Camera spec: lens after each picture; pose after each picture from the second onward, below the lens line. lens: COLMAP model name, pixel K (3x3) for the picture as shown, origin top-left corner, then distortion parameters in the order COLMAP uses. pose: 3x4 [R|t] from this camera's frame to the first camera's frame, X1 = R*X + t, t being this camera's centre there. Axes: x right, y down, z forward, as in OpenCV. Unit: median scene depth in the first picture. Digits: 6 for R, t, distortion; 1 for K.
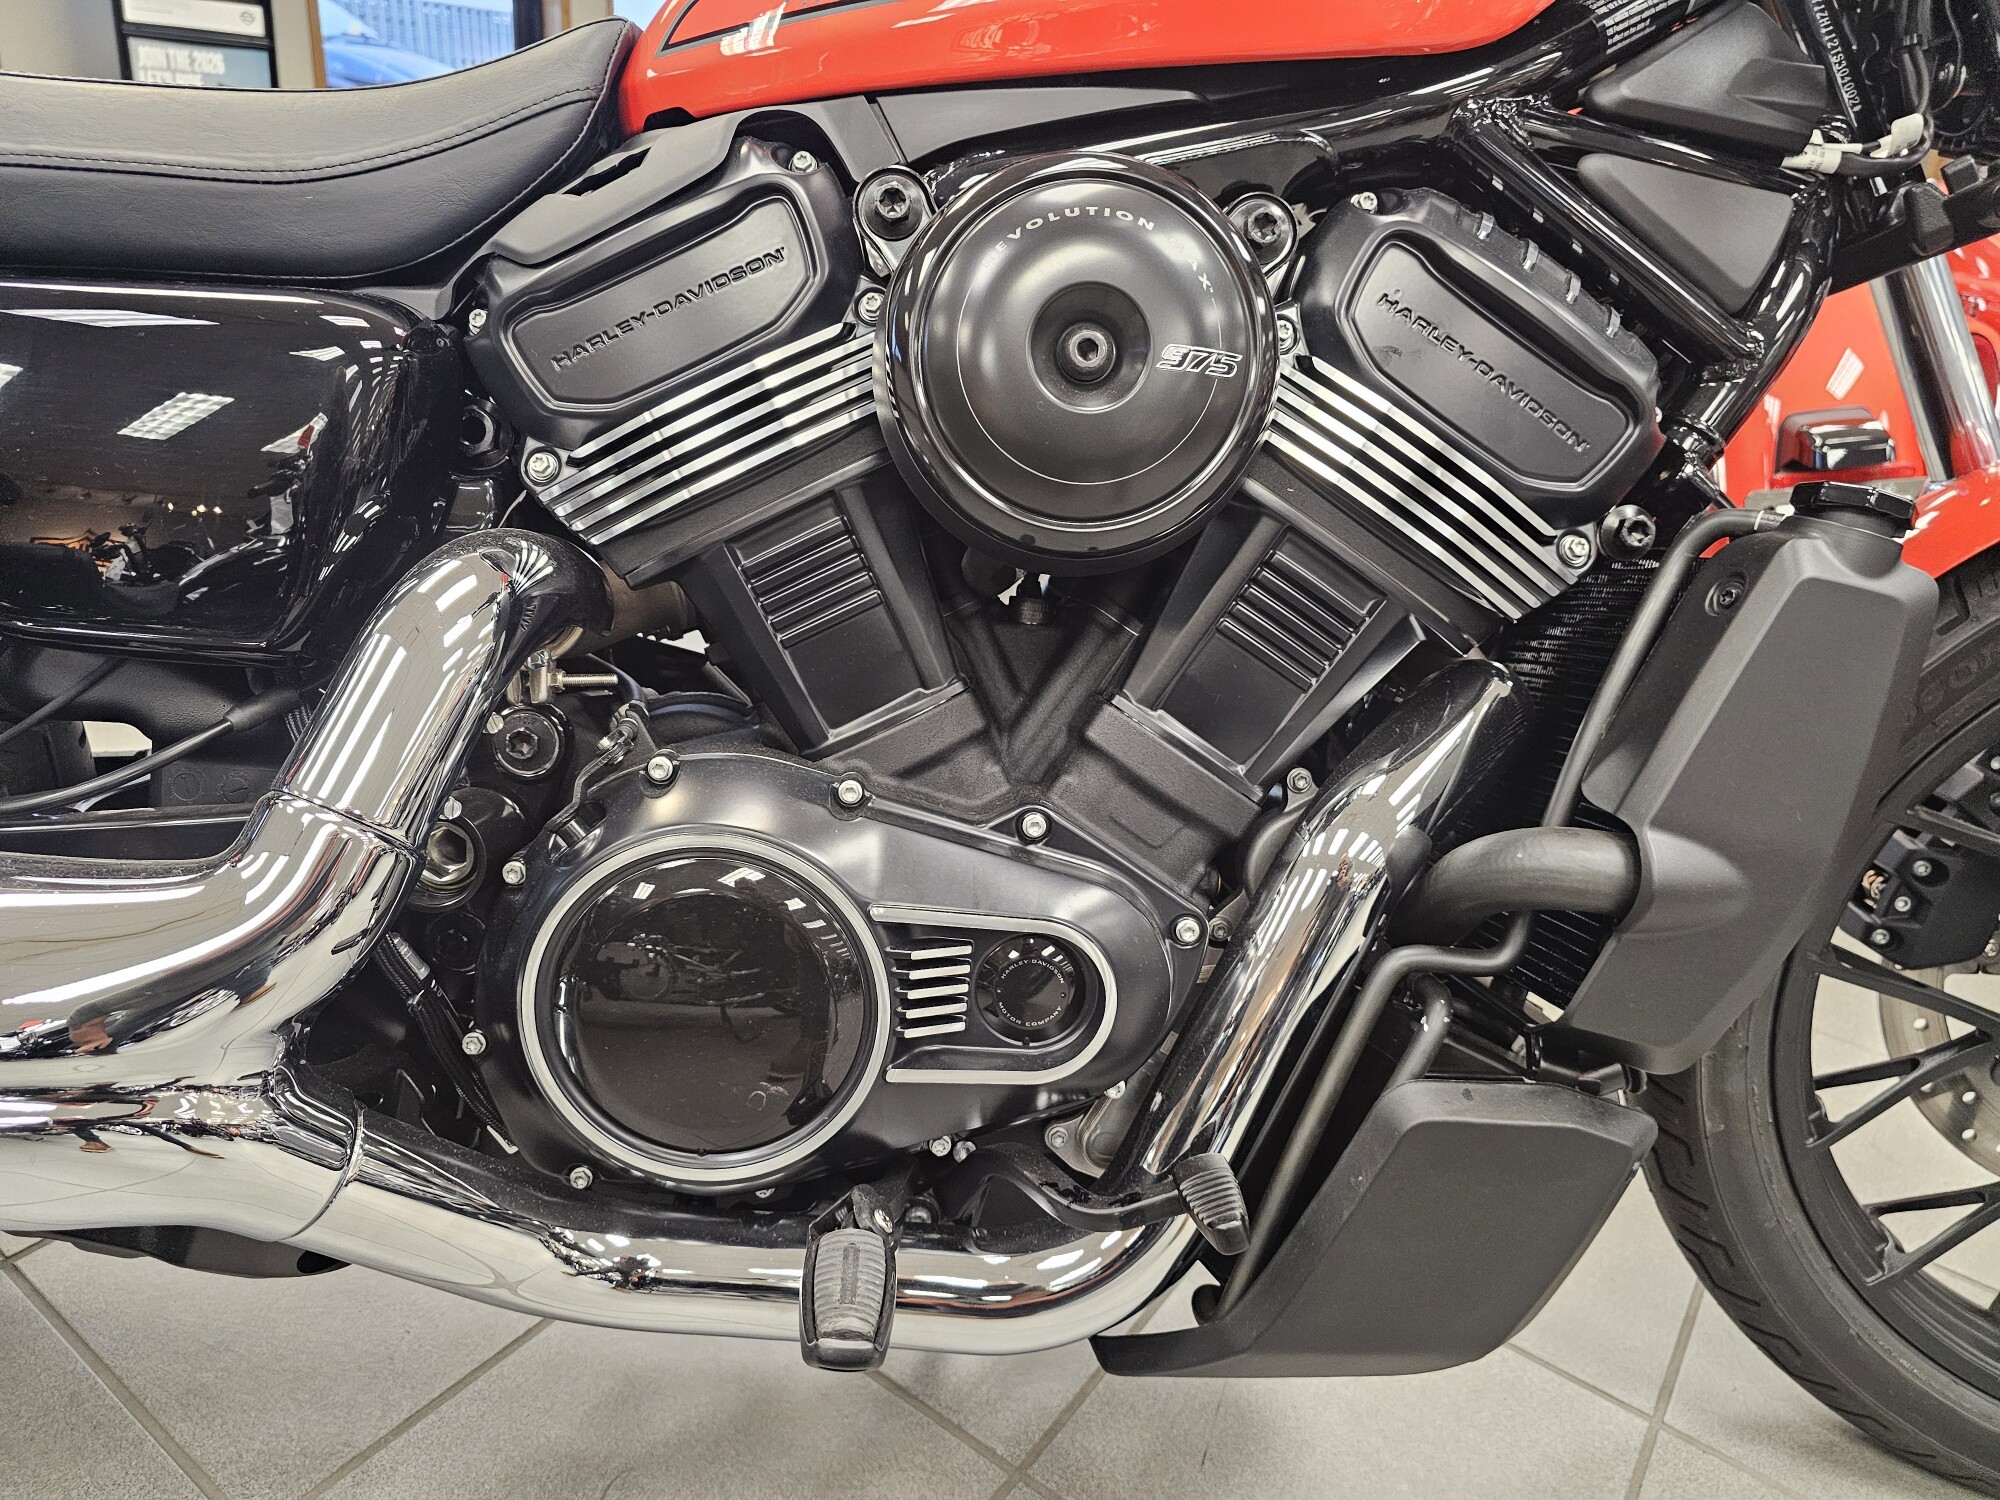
lens RADIAL K [[1314.7, 0, 972.7], [0, 1314.7, 774.4], [0, 0, 1]] dist [0.042126, -0.047326]
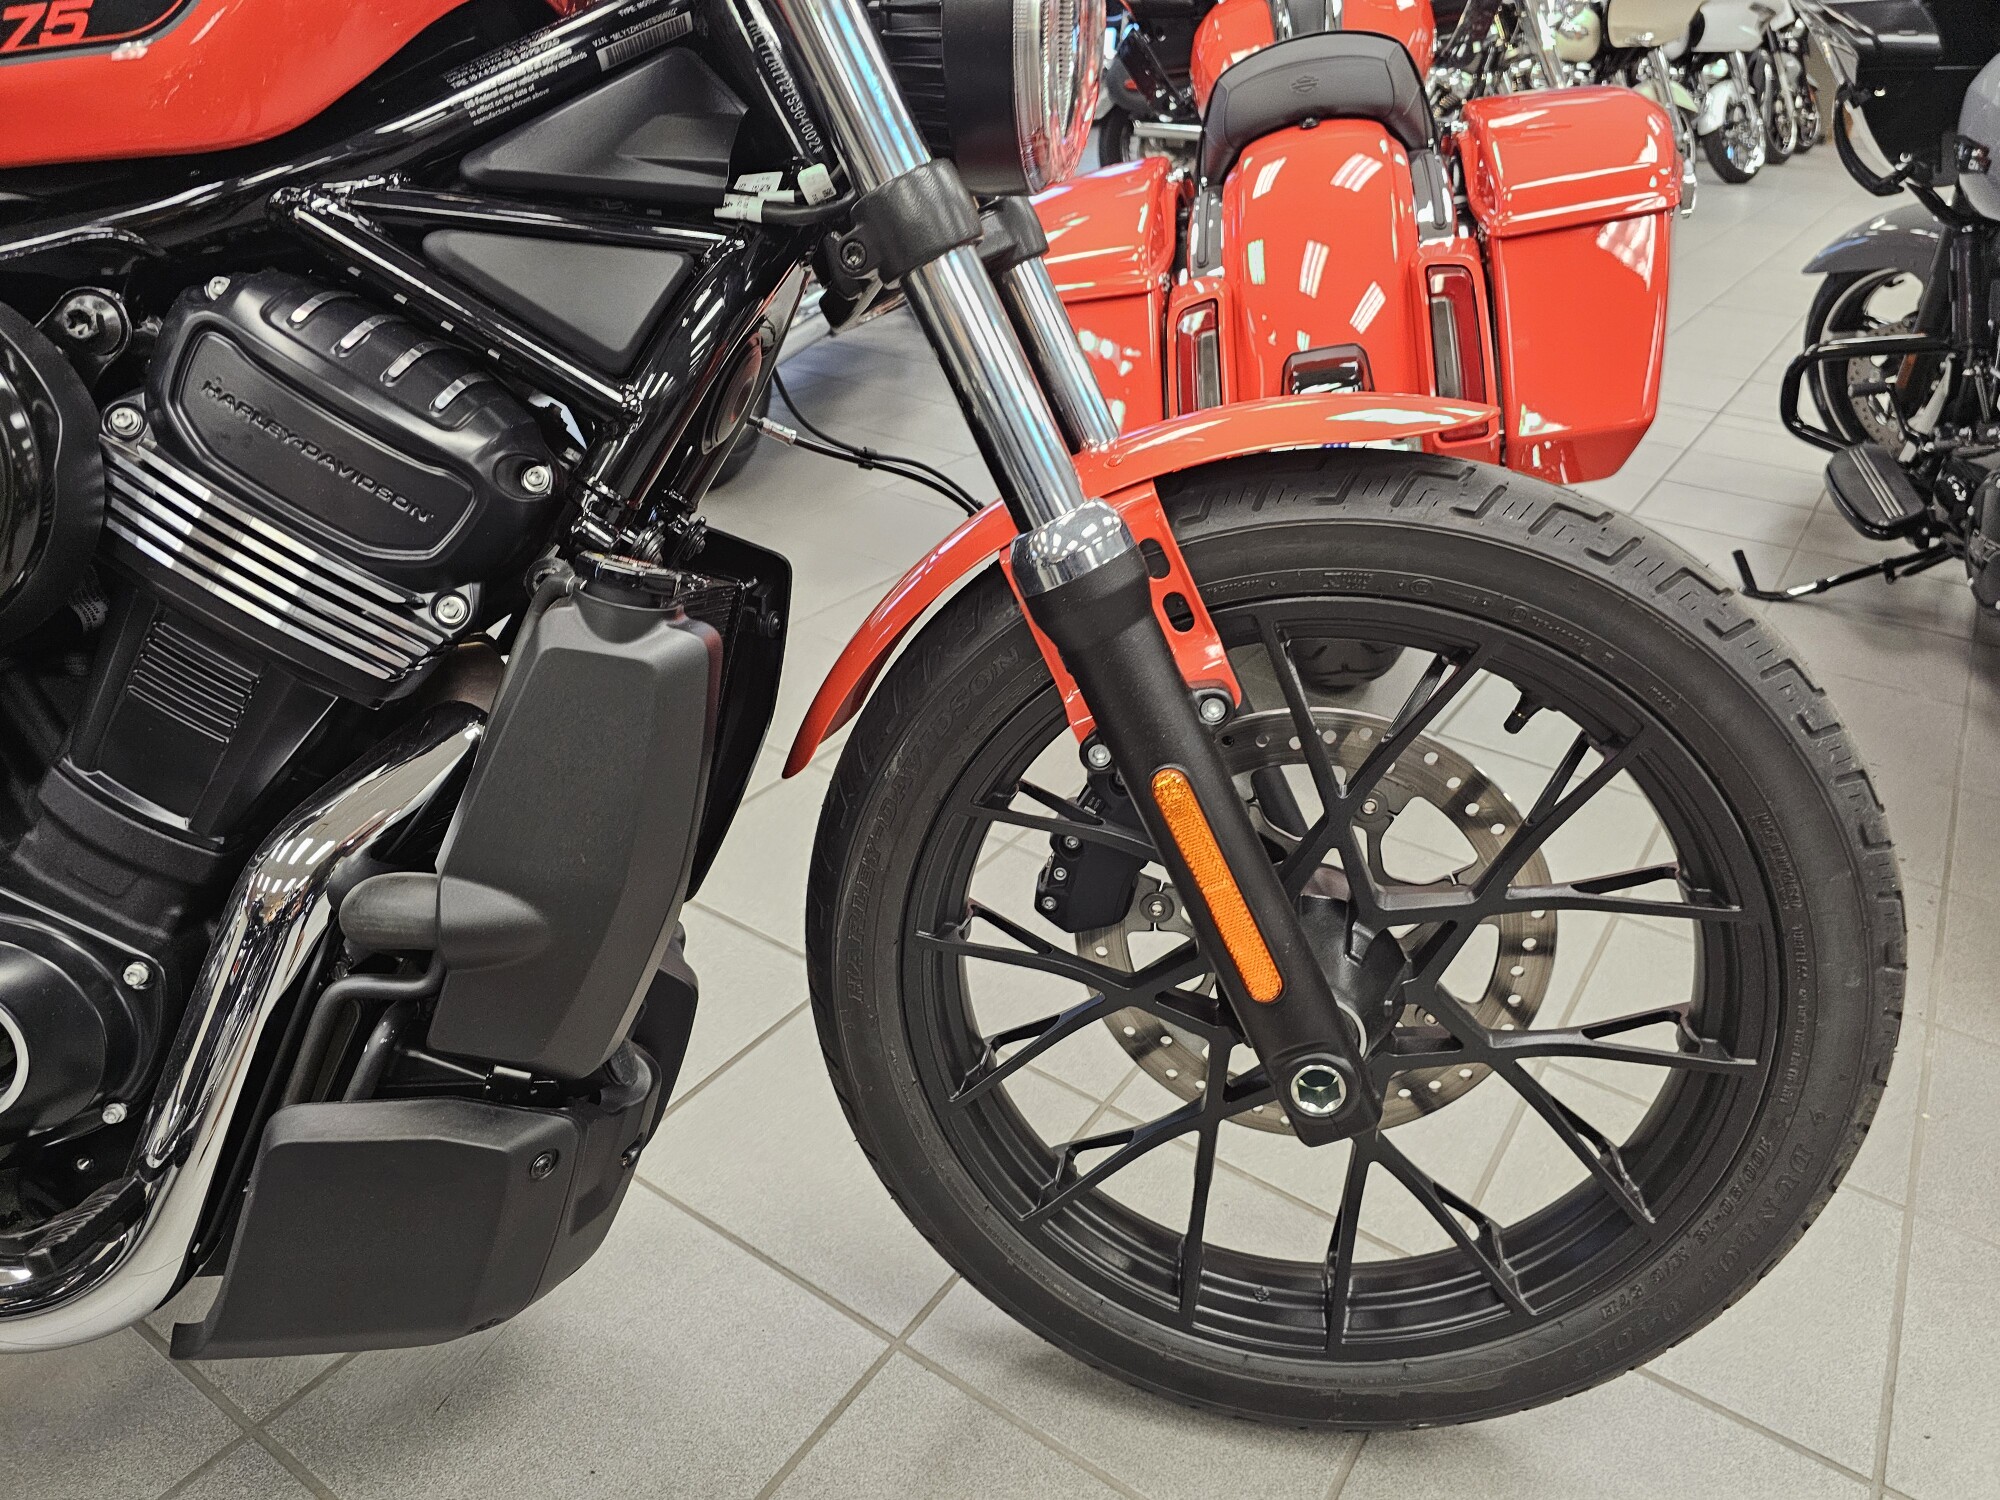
lens RADIAL K [[1346.5, 0, 1002.5], [0, 1346.5, 761.7], [0, 0, 1]] dist [0.038780, -0.028978]
pose [[0.999044, -0.043685, 0.001732, 0.868766], [0.043378, 0.995399, 0.085438, -0.117895], [-0.005456, -0.085282, 0.996342, -0.103580]]
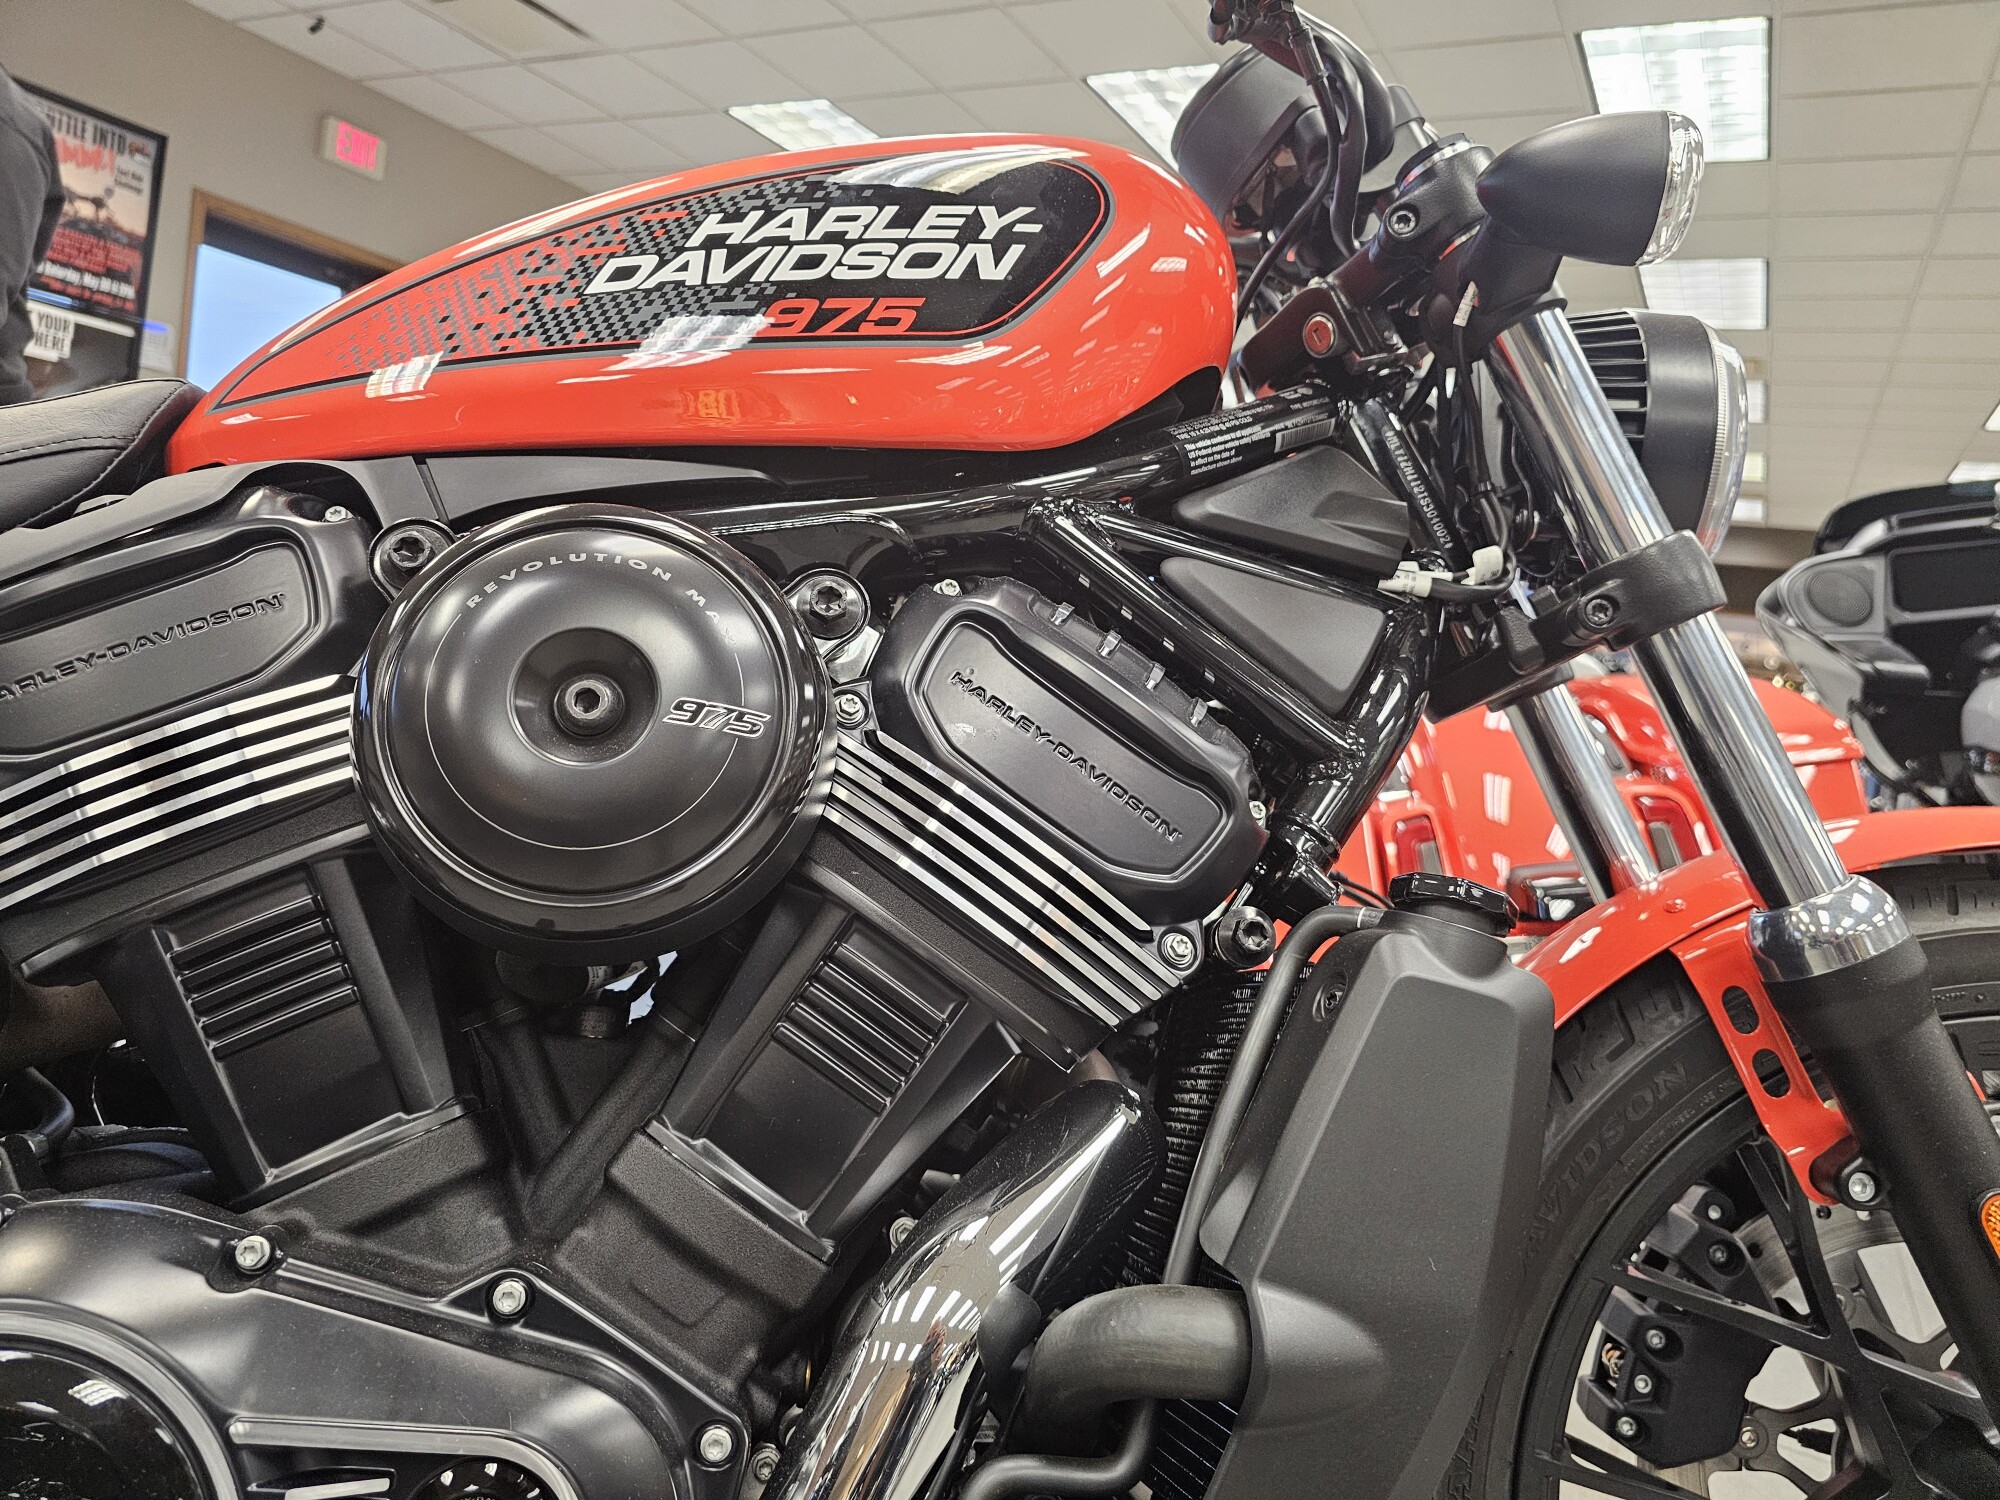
lens RADIAL K [[1364.6, 0, 980.7], [0, 1364.6, 758.8], [0, 0, 1]] dist [0.038392, -0.042468]
pose [[0.990044, 0.036112, 0.136048, 0.188294], [0.012496, 0.940166, -0.340489, 0.019893], [-0.140203, 0.338799, 0.930354, 0.119516]]
